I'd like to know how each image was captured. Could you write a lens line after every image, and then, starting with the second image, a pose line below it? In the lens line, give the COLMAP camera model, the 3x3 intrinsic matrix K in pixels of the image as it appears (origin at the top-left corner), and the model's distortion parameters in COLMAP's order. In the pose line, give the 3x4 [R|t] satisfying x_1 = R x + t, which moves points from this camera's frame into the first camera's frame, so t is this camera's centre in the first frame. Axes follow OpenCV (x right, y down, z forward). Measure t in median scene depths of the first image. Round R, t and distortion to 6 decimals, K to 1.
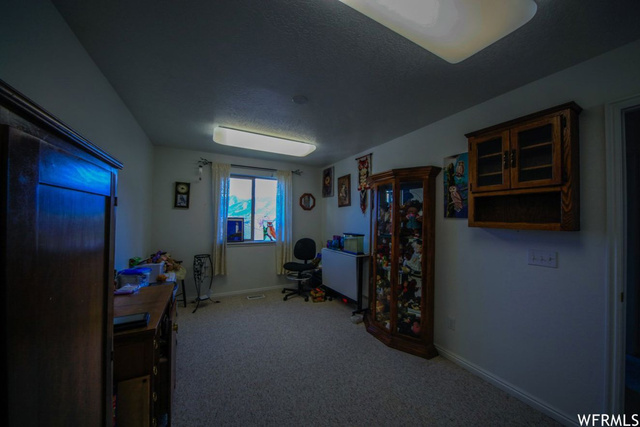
lens RADIAL K [[222.9, 0, 321.5], [0, 222.9, 215.4], [0, 0, 1]] dist [-0.000895, 0.000020]
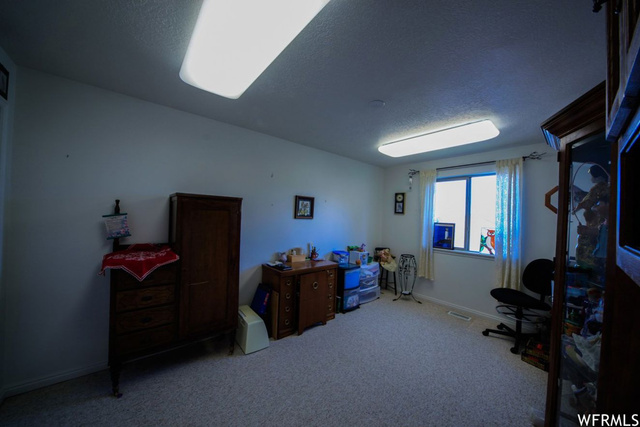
lens RADIAL K [[222.9, 0, 322.4], [0, 222.9, 215.5], [0, 0, 1]] dist [-0.000895, 0.000020]
pose [[0.230164, -0.007900, -0.973120, 0.436139], [-0.018691, 0.999747, -0.012537, -0.000544], [0.972972, 0.021074, 0.229958, 0.287653]]
